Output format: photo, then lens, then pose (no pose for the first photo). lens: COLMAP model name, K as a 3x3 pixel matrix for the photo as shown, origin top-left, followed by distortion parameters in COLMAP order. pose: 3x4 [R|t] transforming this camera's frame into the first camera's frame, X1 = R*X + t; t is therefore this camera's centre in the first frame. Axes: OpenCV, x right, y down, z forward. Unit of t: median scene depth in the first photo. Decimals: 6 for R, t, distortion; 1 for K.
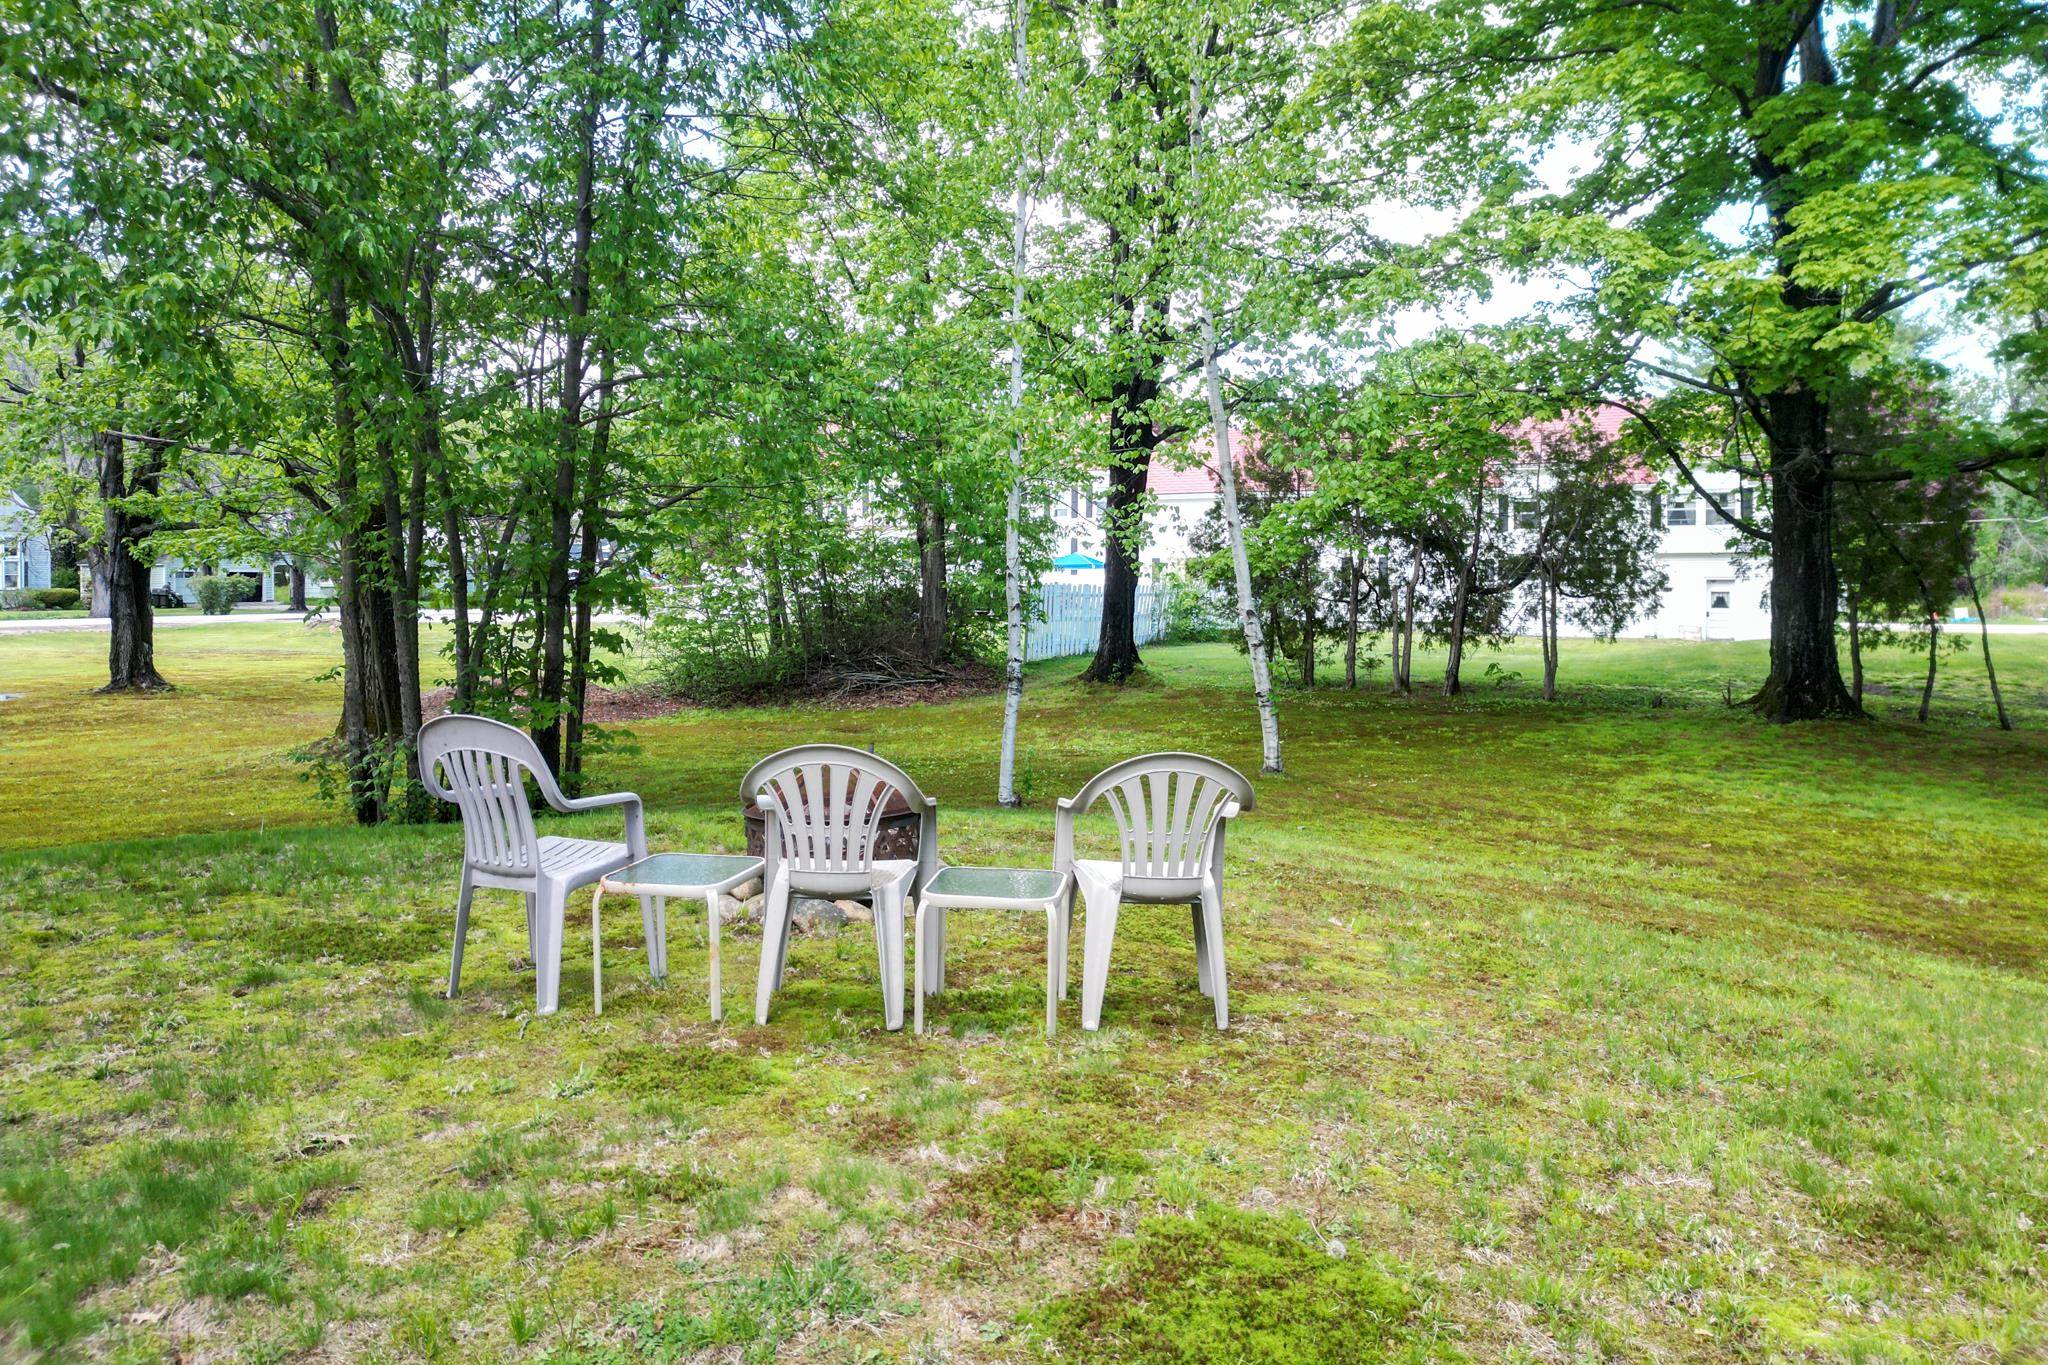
lens RADIAL K [[1415.1, 0, 1024.2], [0, 1415.1, 594.1], [0, 0, 1]] dist [0.041348, -0.000516]
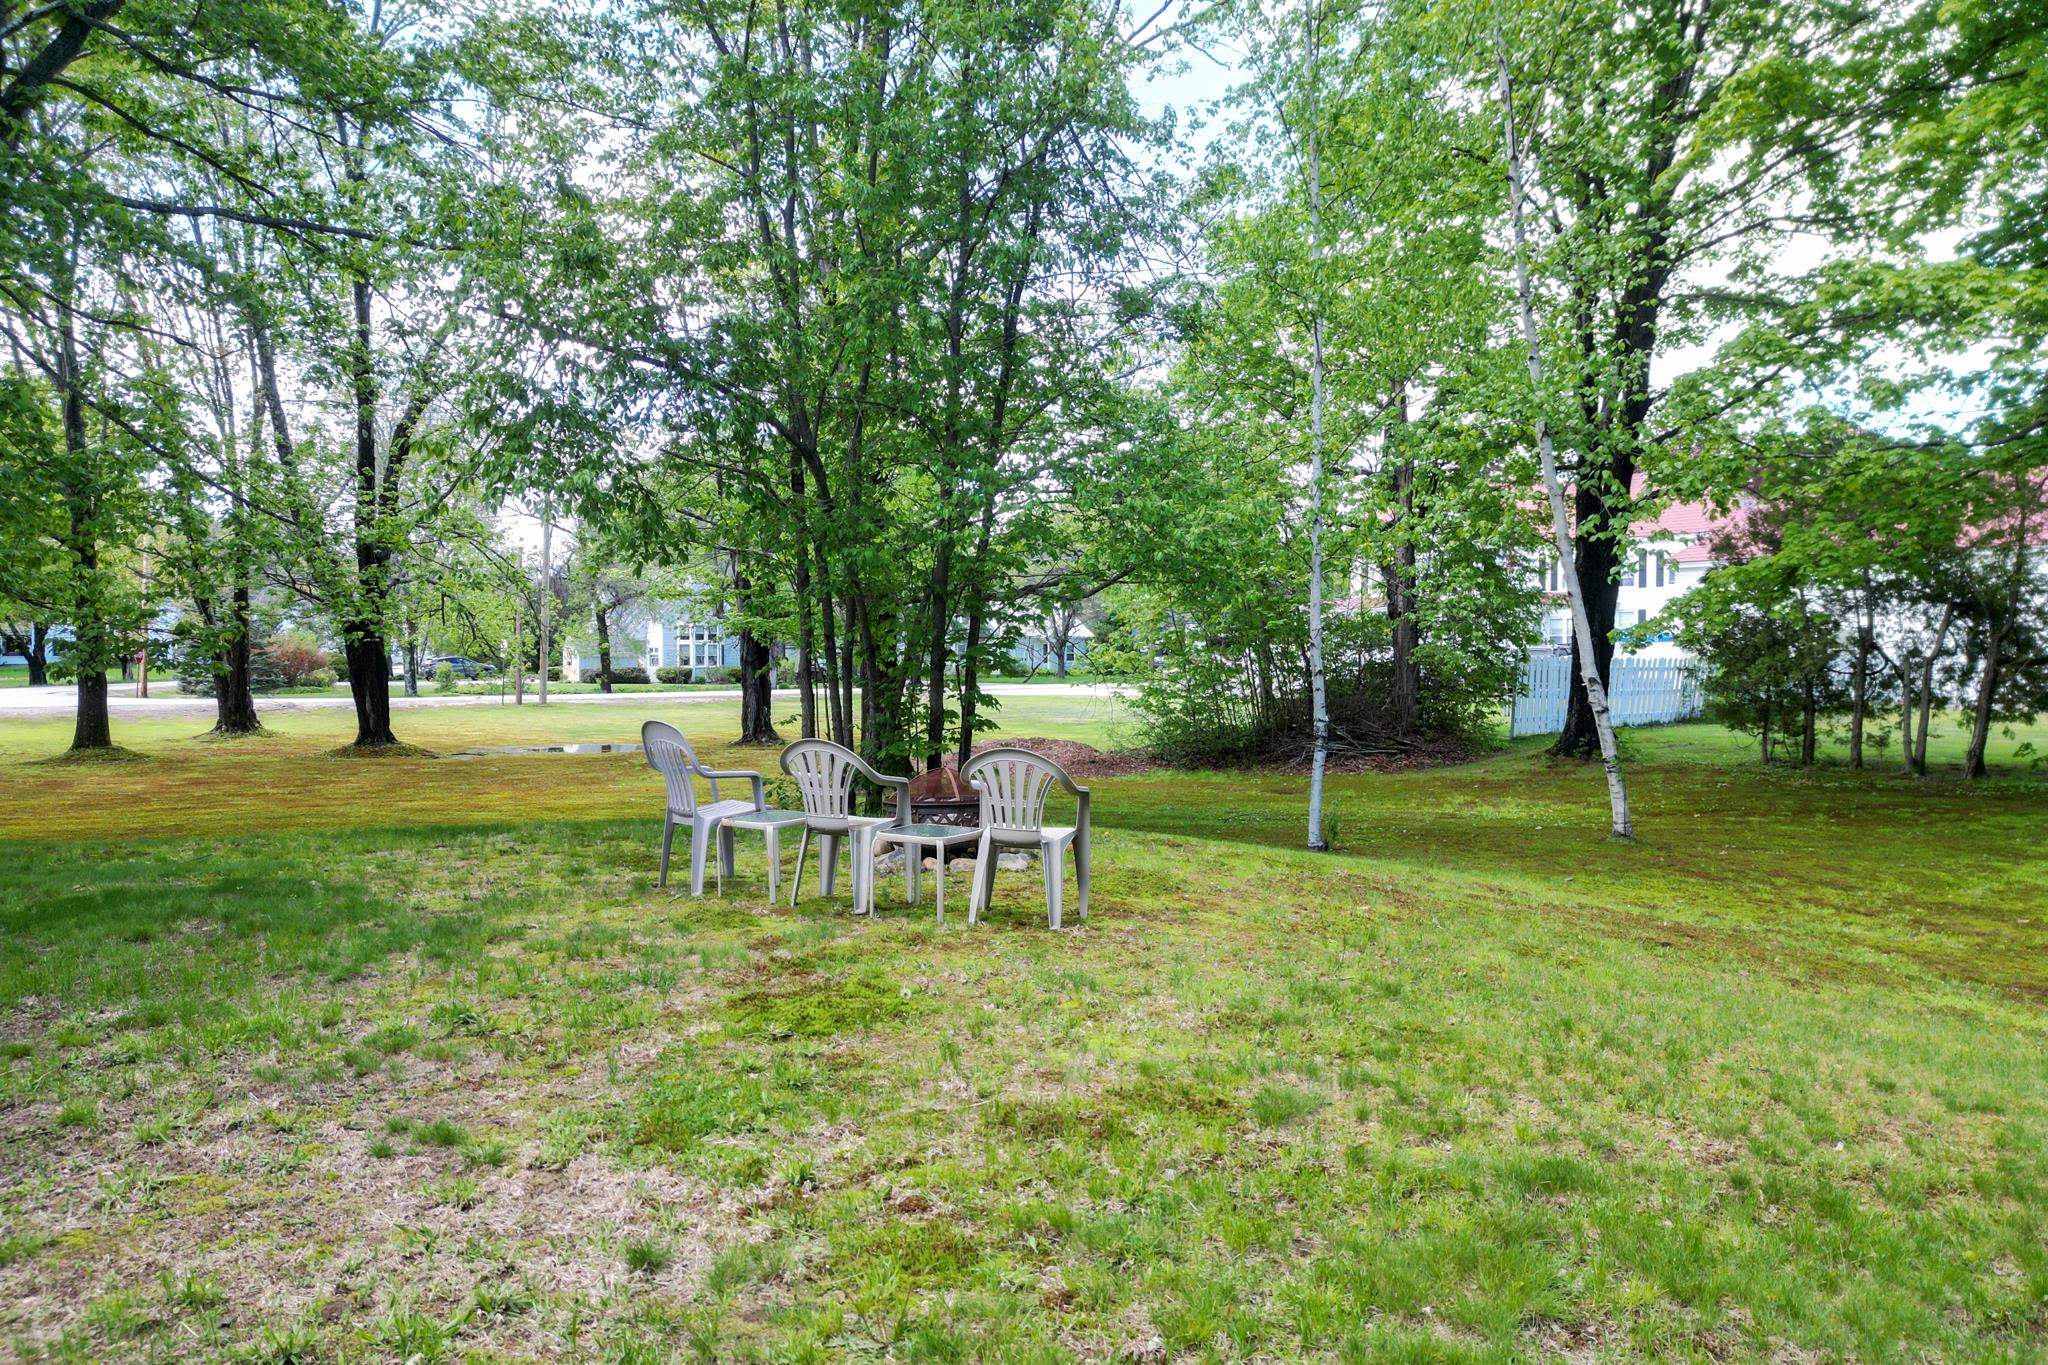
lens RADIAL K [[1412.2, 0, 1017.0], [0, 1412.2, 684.4], [0, 0, 1]] dist [0.040939, -0.040752]
pose [[0.913302, 0.002644, -0.407275, 0.114534], [0.000530, 0.999970, 0.007680, 0.004635], [0.407283, -0.007230, 0.913273, -0.062652]]
